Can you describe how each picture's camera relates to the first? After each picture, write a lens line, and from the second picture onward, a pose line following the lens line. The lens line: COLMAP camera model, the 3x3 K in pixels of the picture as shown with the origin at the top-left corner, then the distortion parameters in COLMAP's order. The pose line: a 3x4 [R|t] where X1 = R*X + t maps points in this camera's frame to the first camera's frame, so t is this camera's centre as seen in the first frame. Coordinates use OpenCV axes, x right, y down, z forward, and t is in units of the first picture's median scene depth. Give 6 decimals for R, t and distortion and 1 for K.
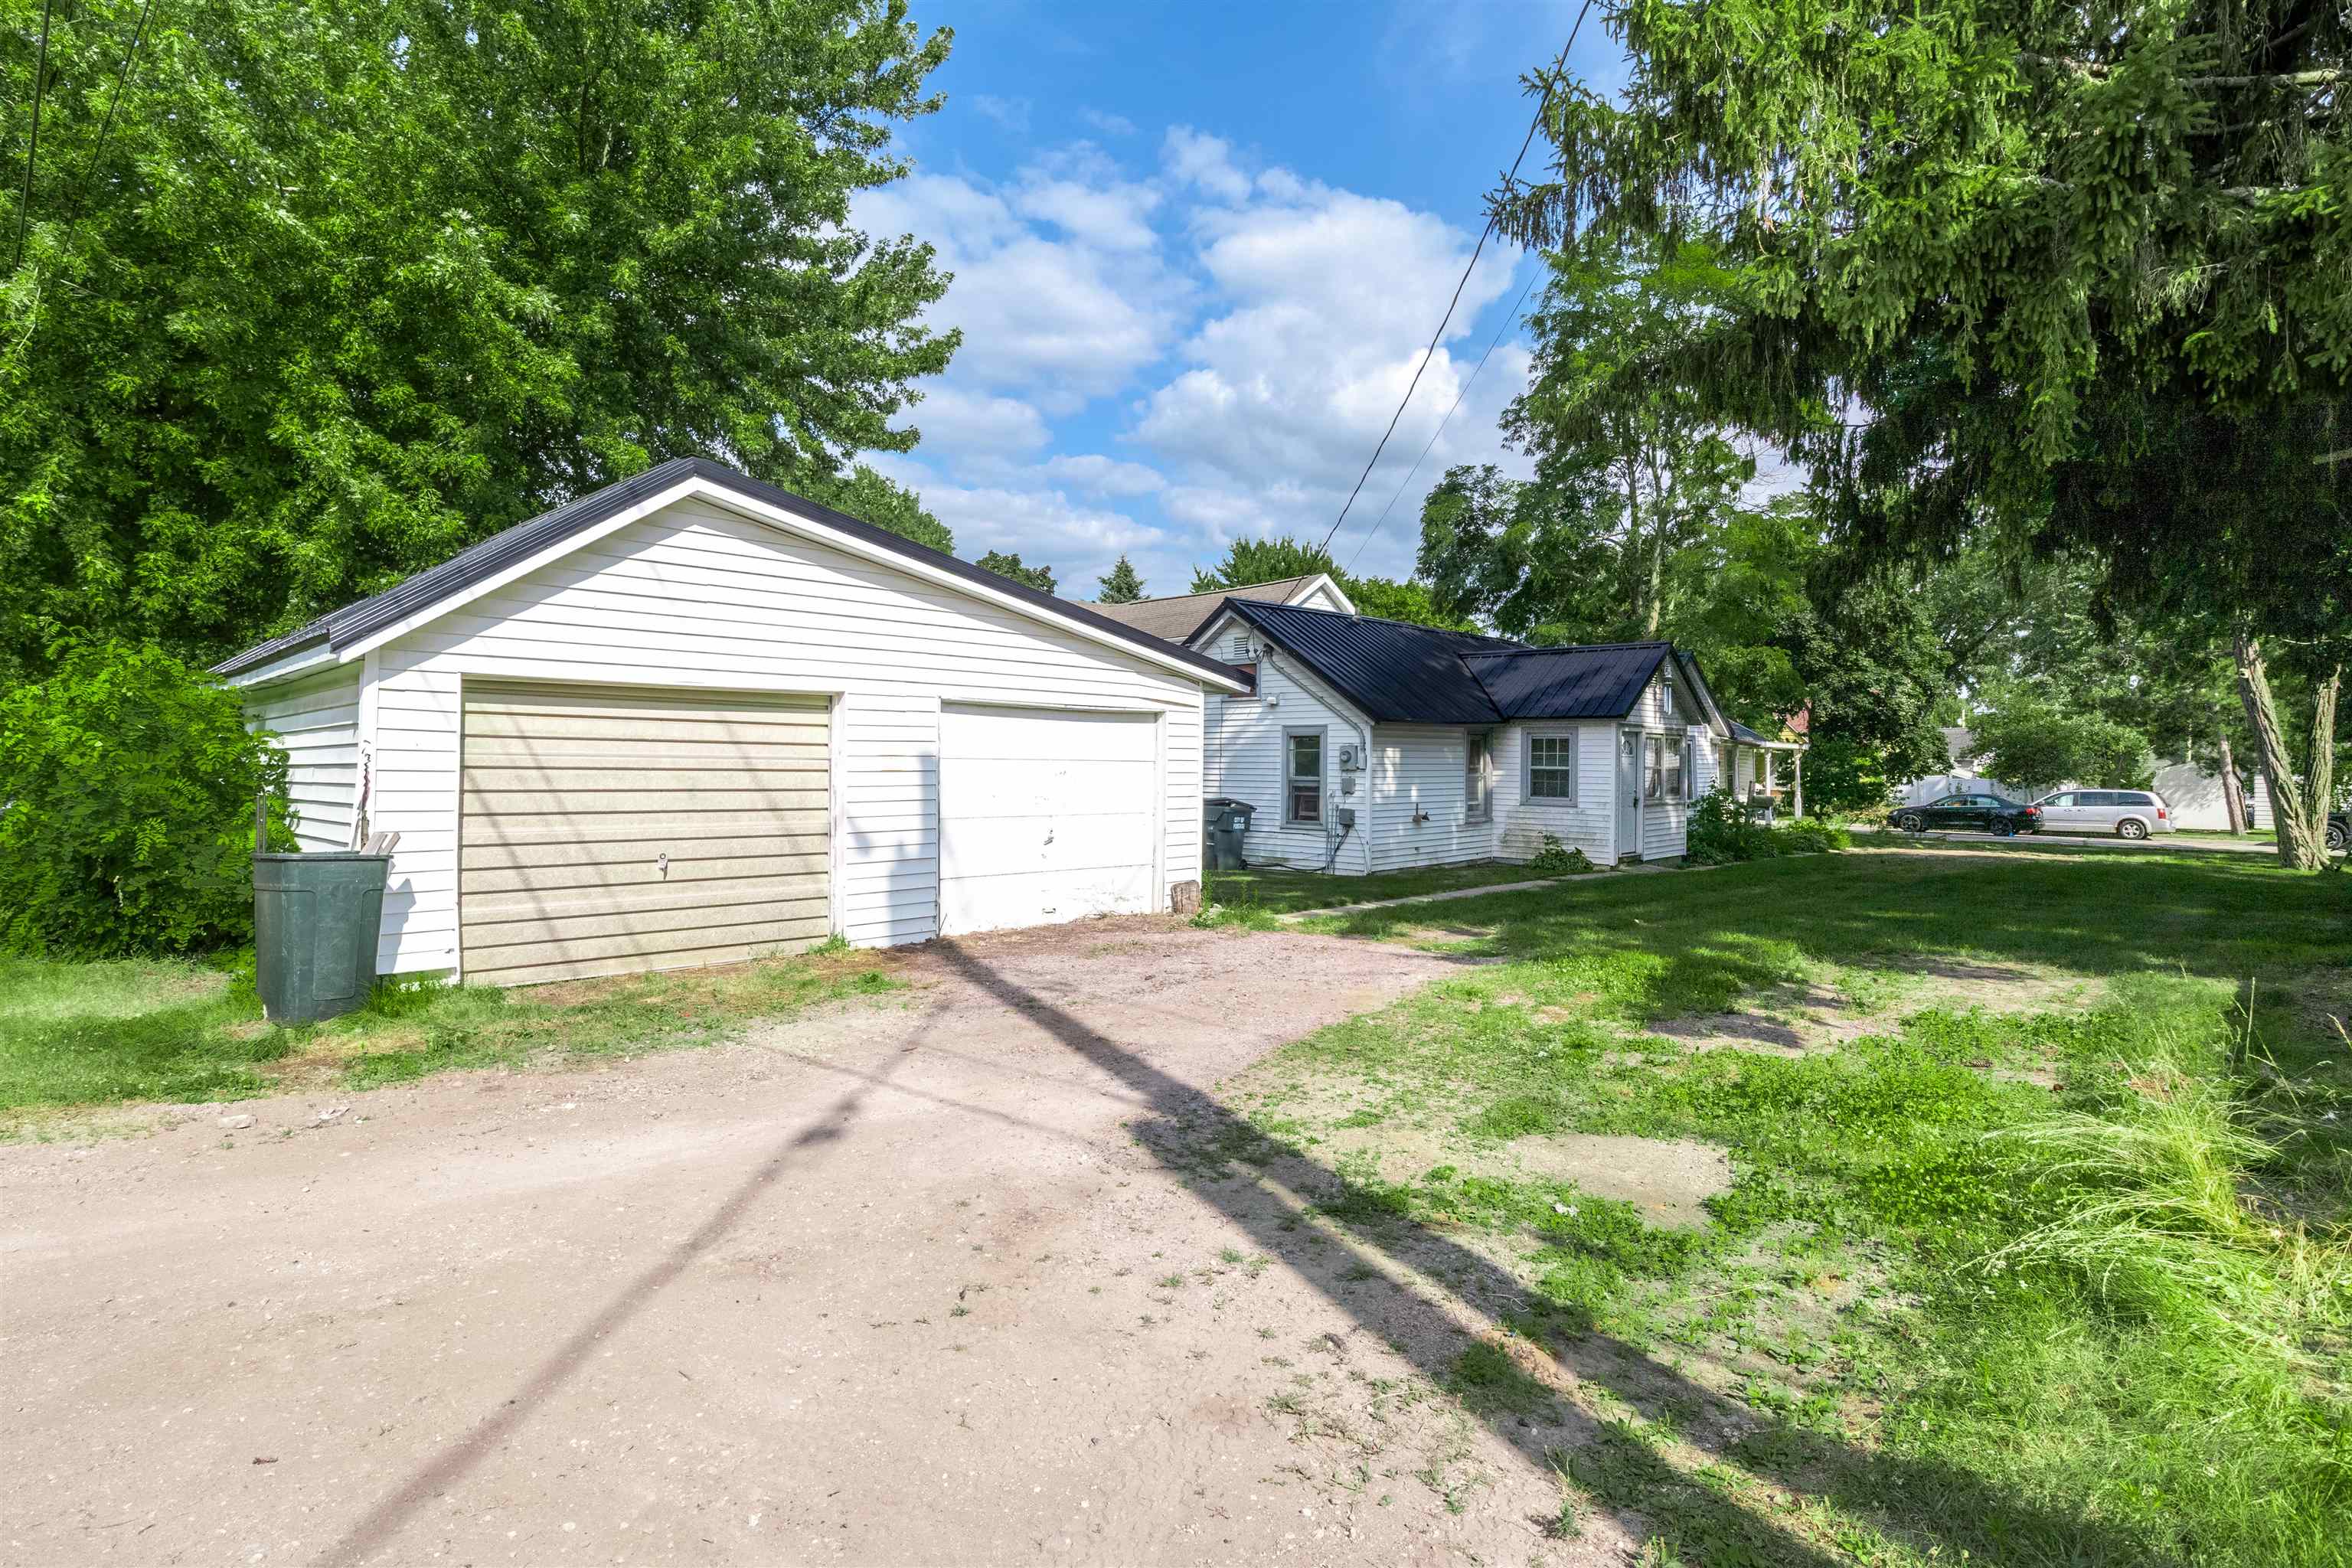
lens RADIAL K [[1216.0, 0, 1156.4], [0, 1216.0, 786.0], [0, 0, 1]] dist [-0.011010, 0.000717]
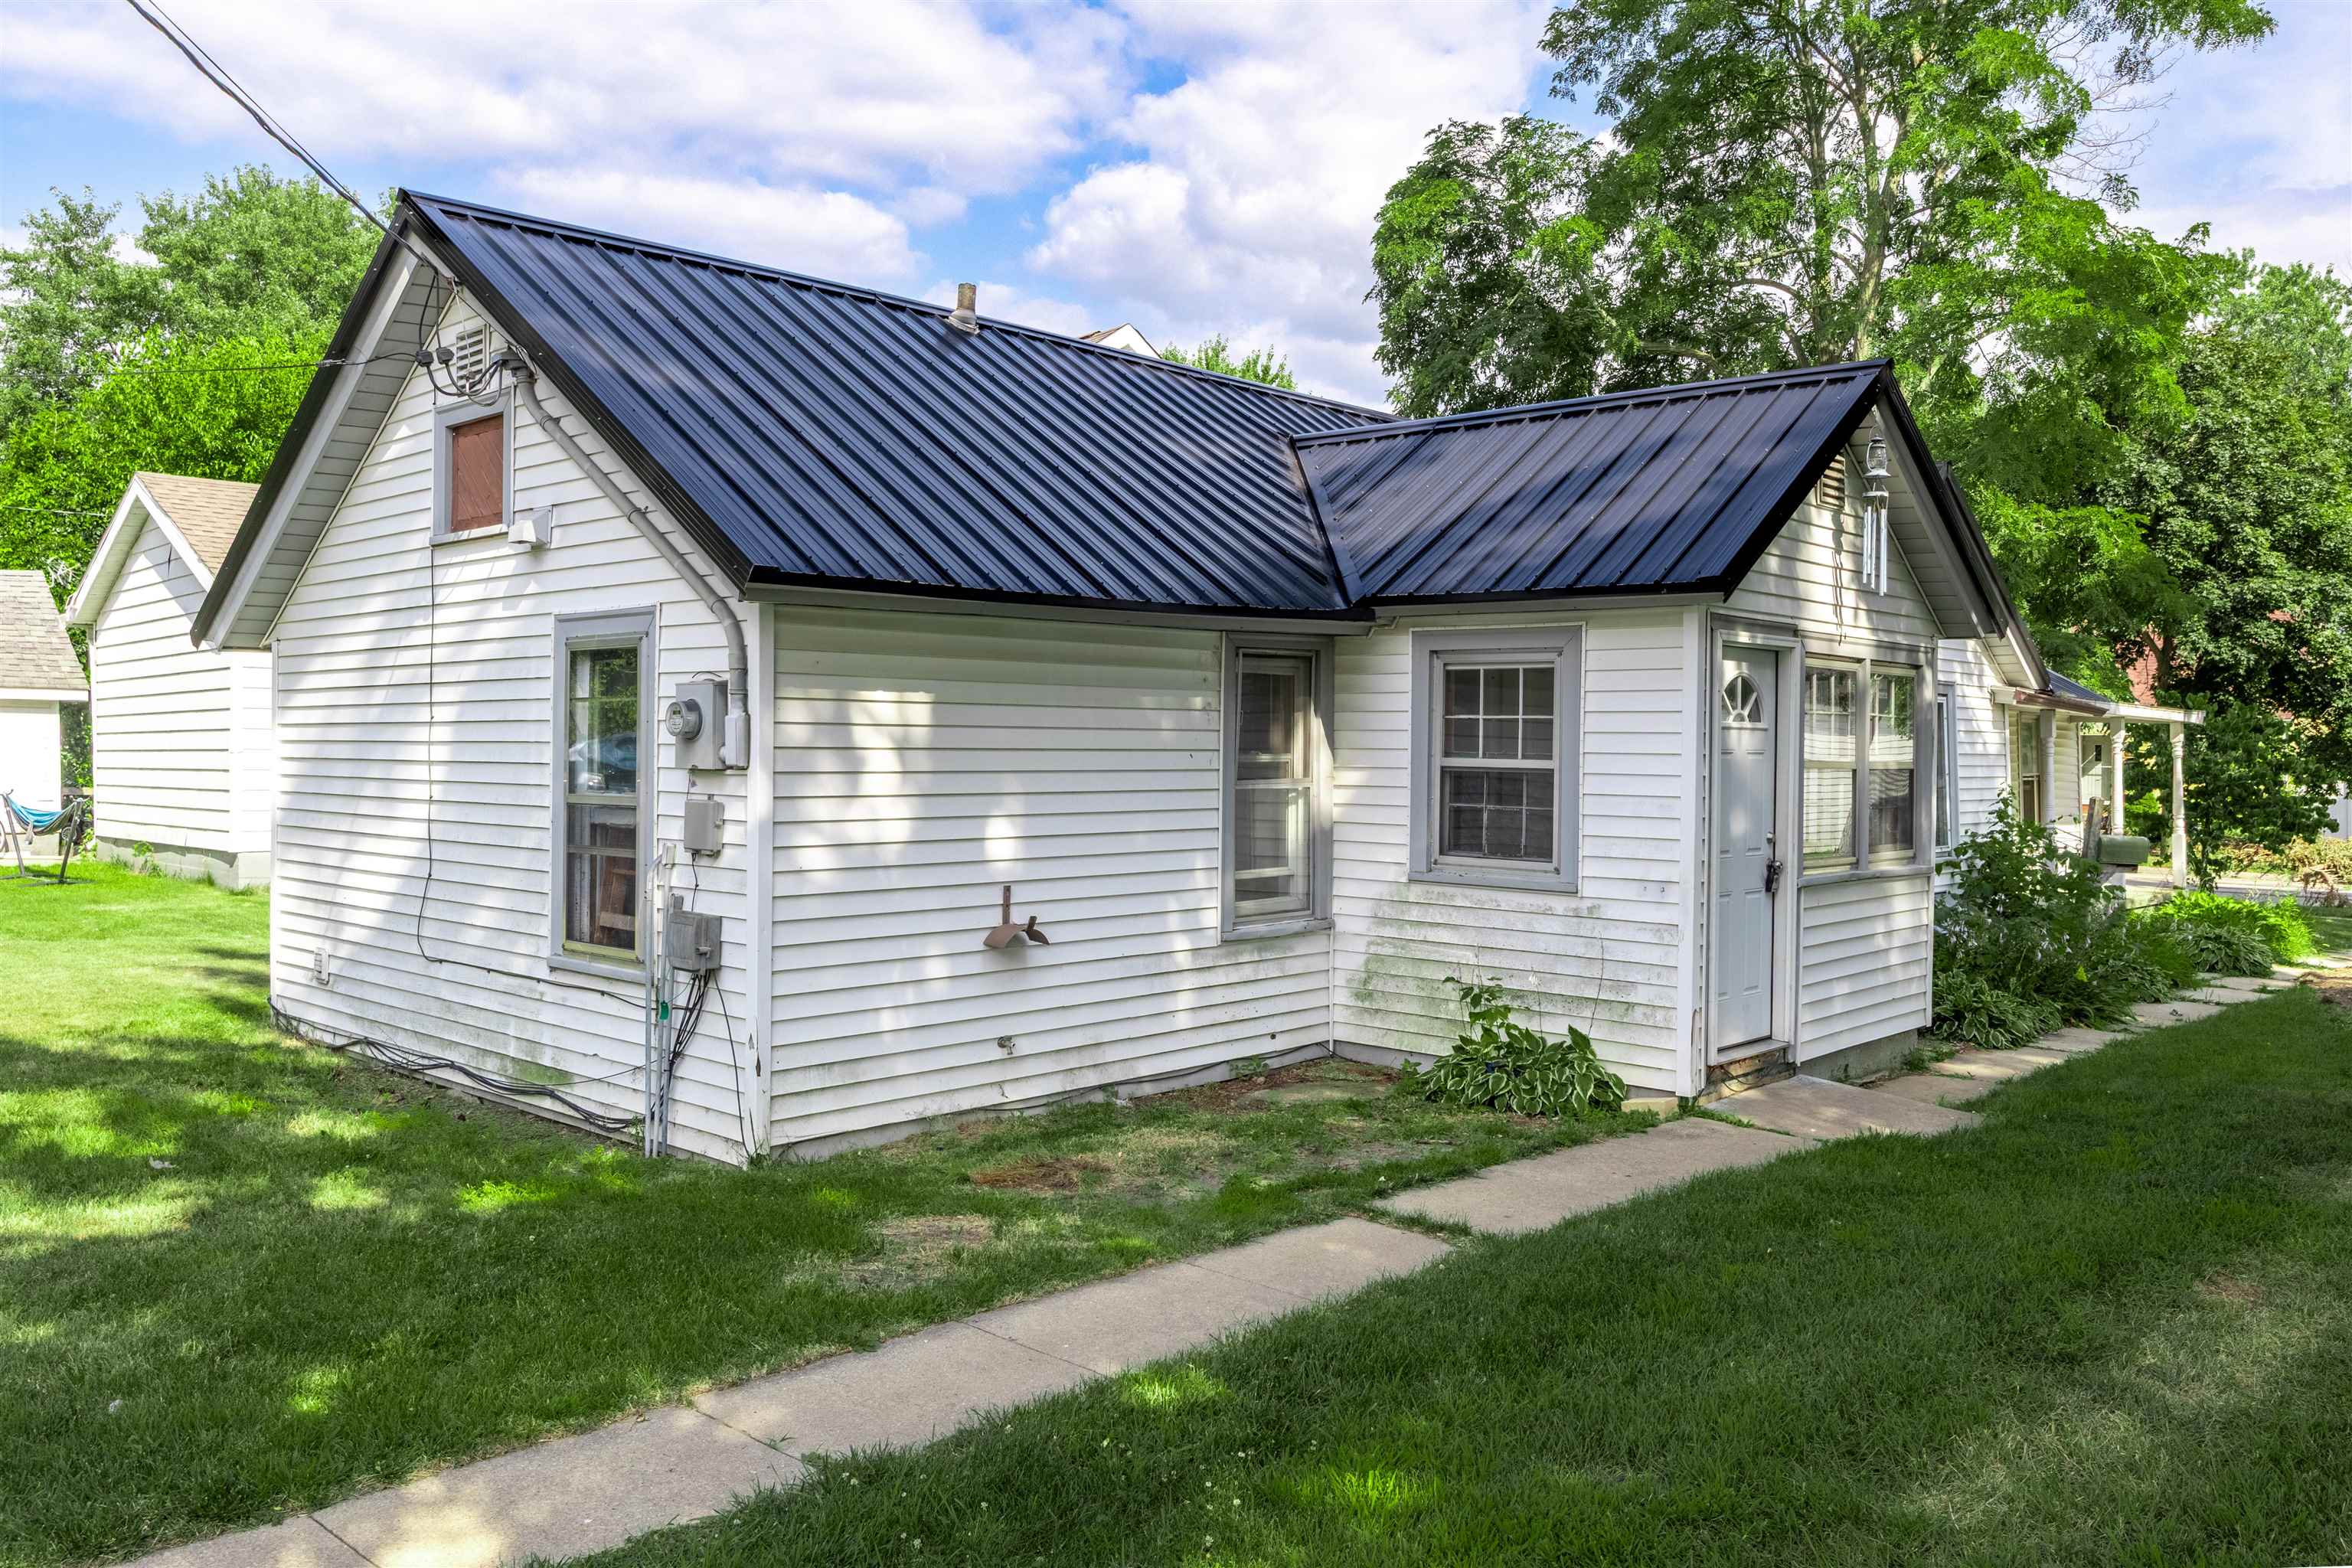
lens RADIAL K [[1836.1, 0, 1185.8], [0, 1836.1, 774.4], [0, 0, 1]] dist [-0.003631, -0.002032]
pose [[0.999612, 0.003445, 0.027627, 0.225569], [-0.003281, 0.999977, -0.005993, -0.008701], [-0.027647, 0.005900, 0.999600, 0.520649]]
